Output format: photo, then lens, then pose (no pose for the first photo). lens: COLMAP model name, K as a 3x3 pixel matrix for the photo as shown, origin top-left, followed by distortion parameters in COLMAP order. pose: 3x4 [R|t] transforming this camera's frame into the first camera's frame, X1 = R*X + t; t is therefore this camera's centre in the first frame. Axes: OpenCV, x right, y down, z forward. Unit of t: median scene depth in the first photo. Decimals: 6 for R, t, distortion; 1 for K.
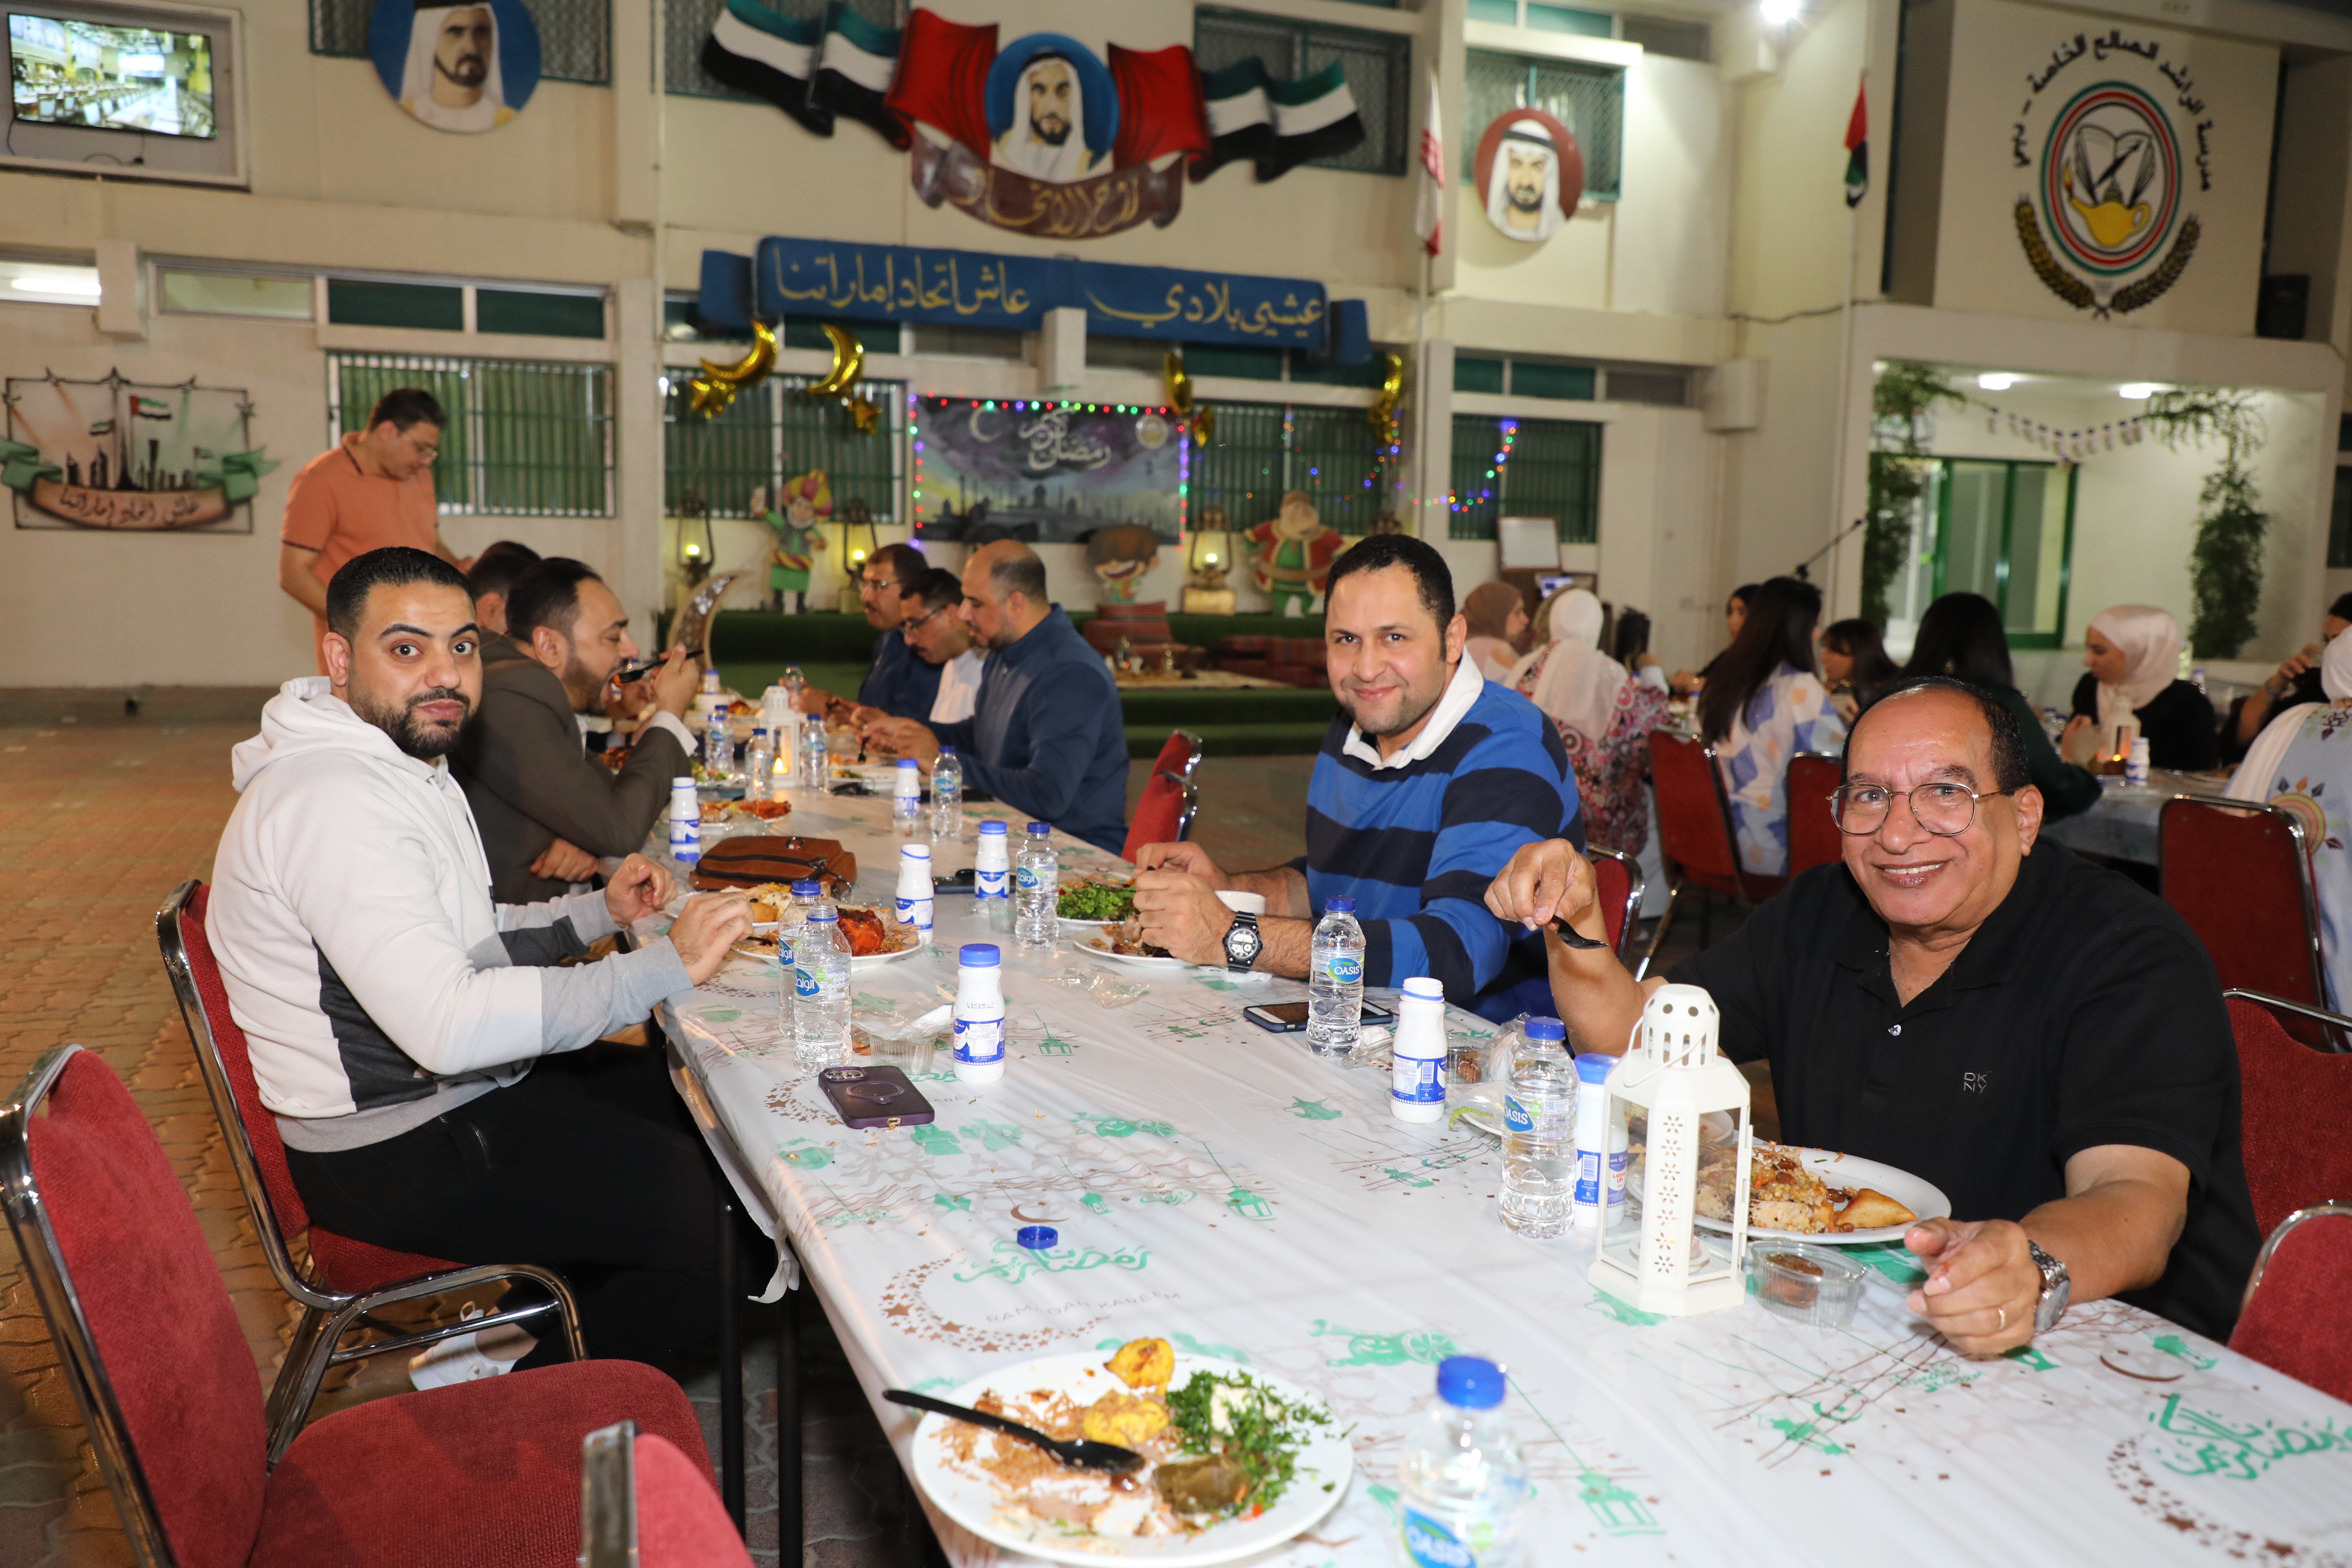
lens RADIAL K [[1867.1, 0, 1174.7], [0, 1867.1, 785.6], [0, 0, 1]] dist [-0.017641, 0.032127]
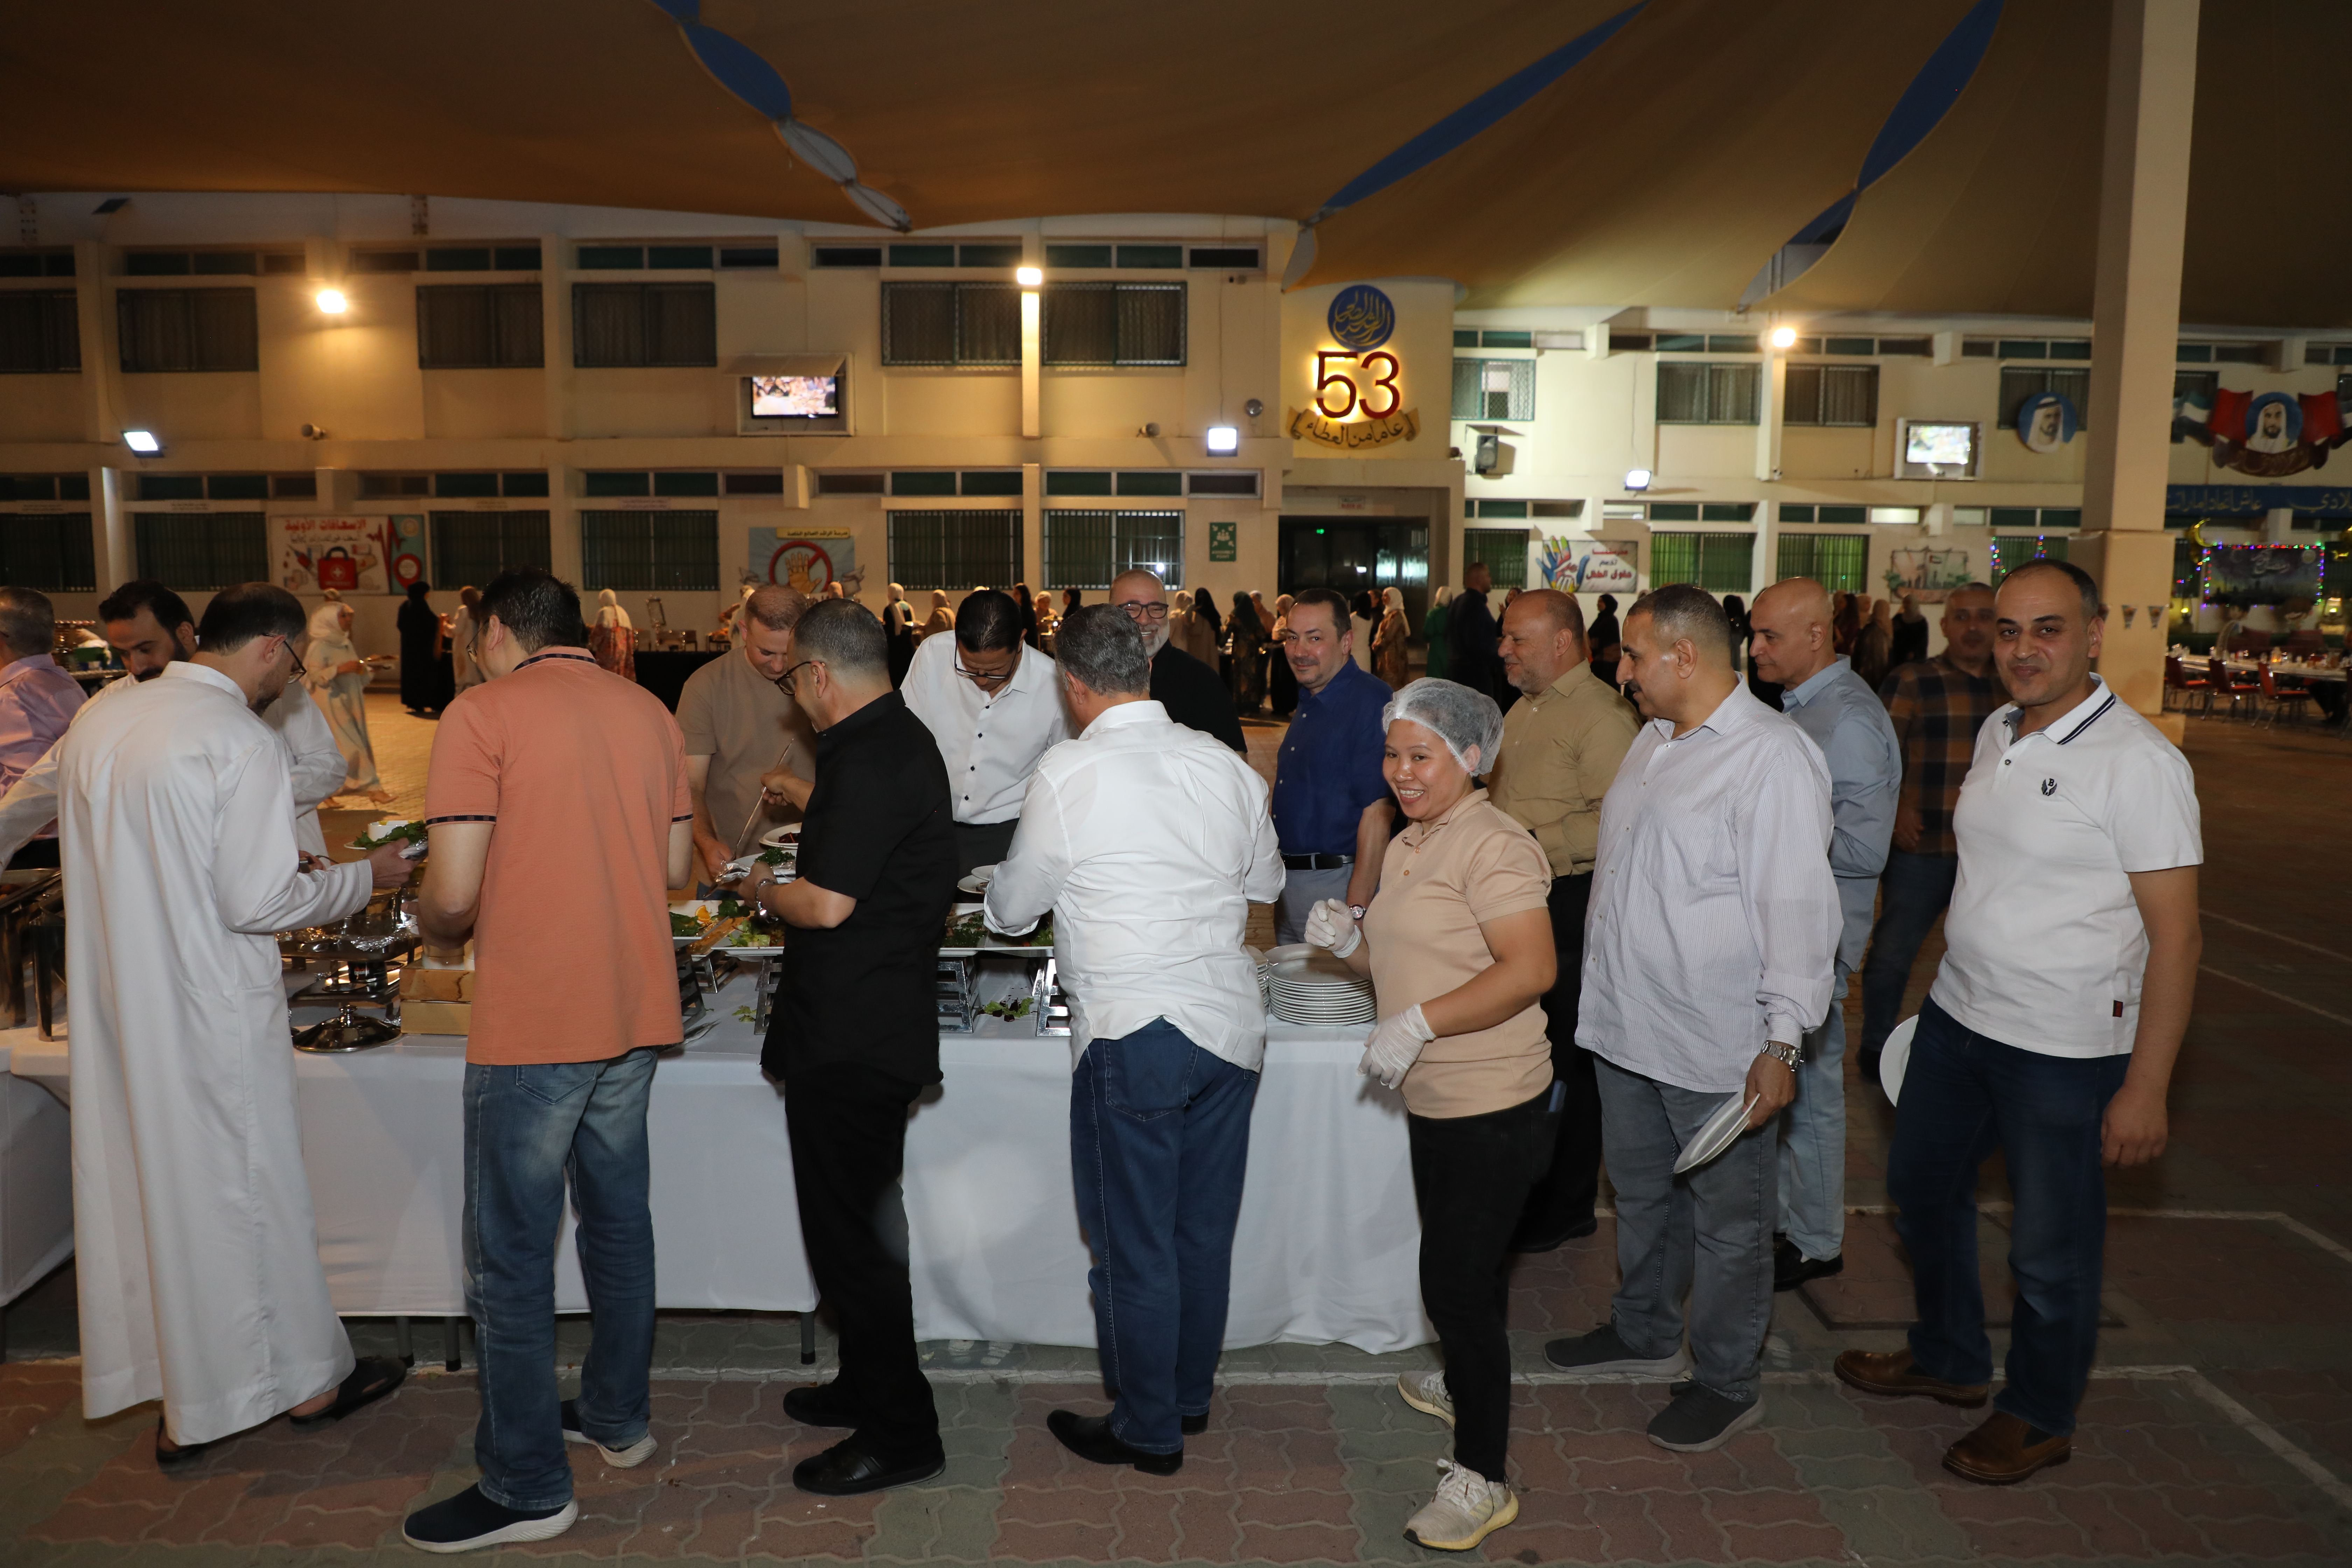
lens RADIAL K [[1614.2, 0, 1157.0], [0, 1614.2, 770.9], [0, 0, 1]] dist [-0.066502, 0.035493]
pose [[0.928292, 0.031535, -0.370513, -0.600461], [-0.032390, 0.999468, 0.003914, 0.114753], [0.370440, 0.008367, 0.928819, -1.326440]]
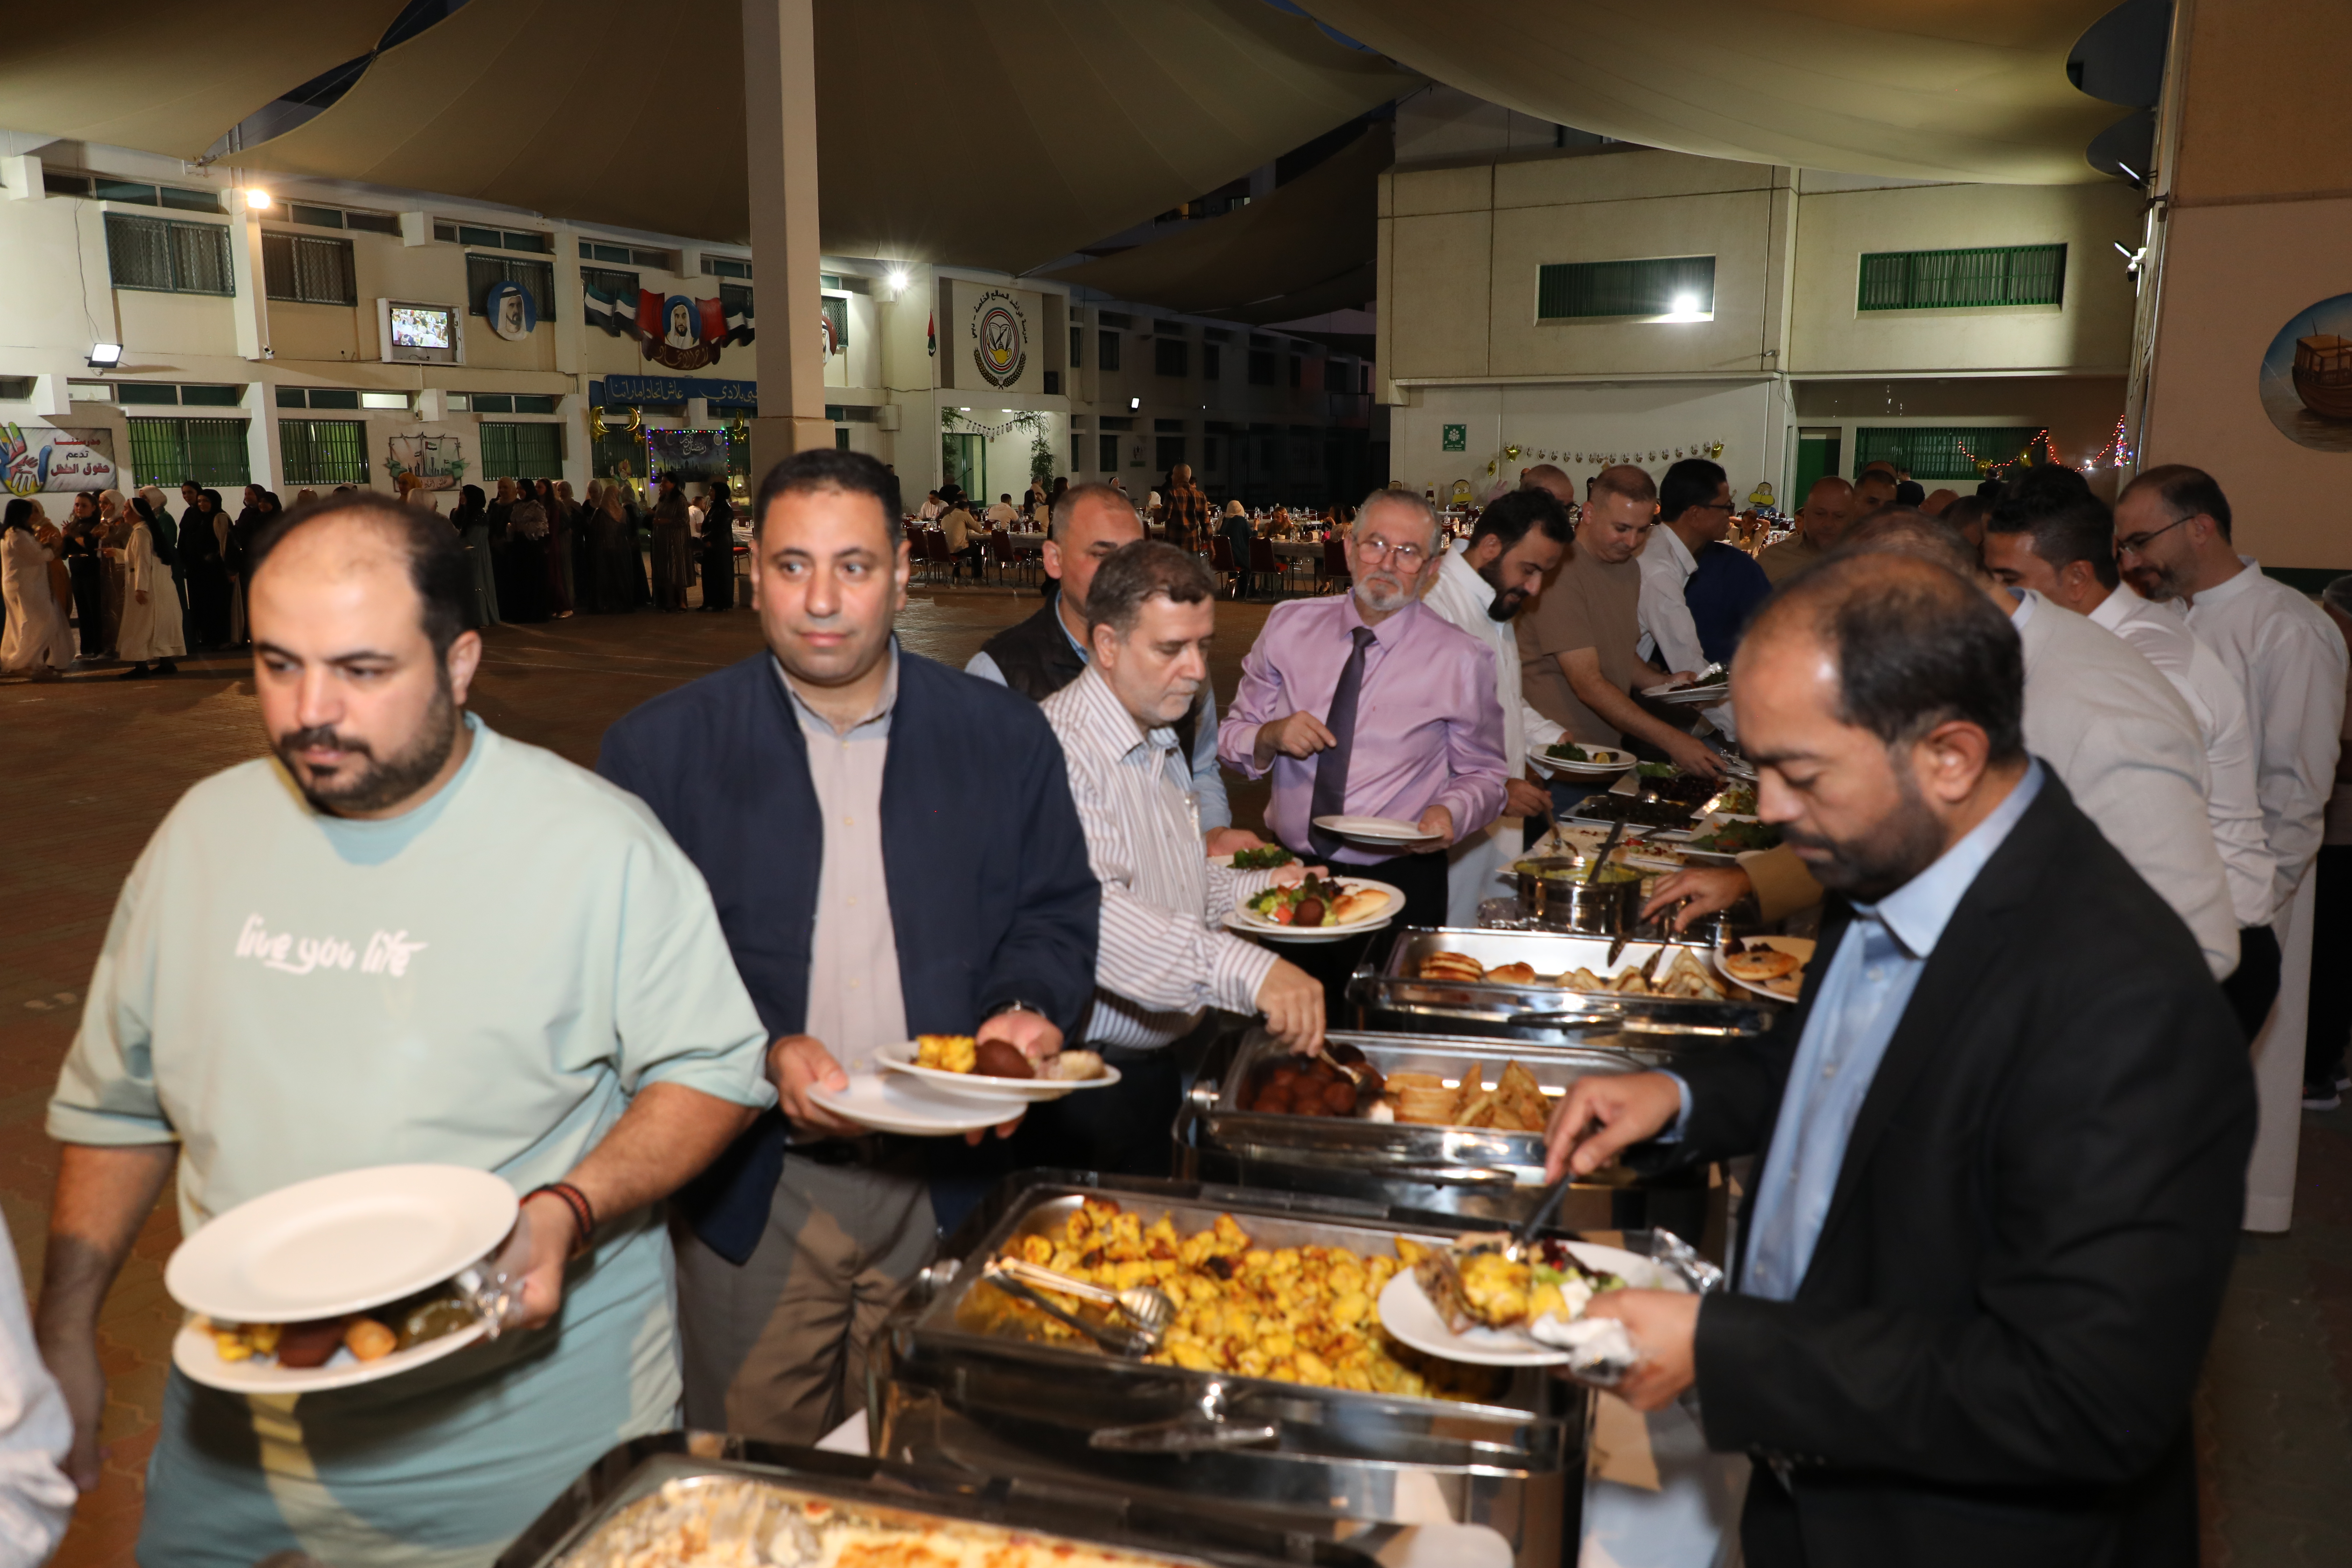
lens RADIAL K [[1614.2, 0, 1175.5], [0, 1614.2, 780.7], [0, 0, 1]] dist [-0.066502, 0.035493]
pose [[0.788876, -0.140552, 0.598265, -0.940049], [0.090647, 0.989460, 0.112928, 0.098296], [-0.607831, -0.034855, 0.793301, -1.258385]]
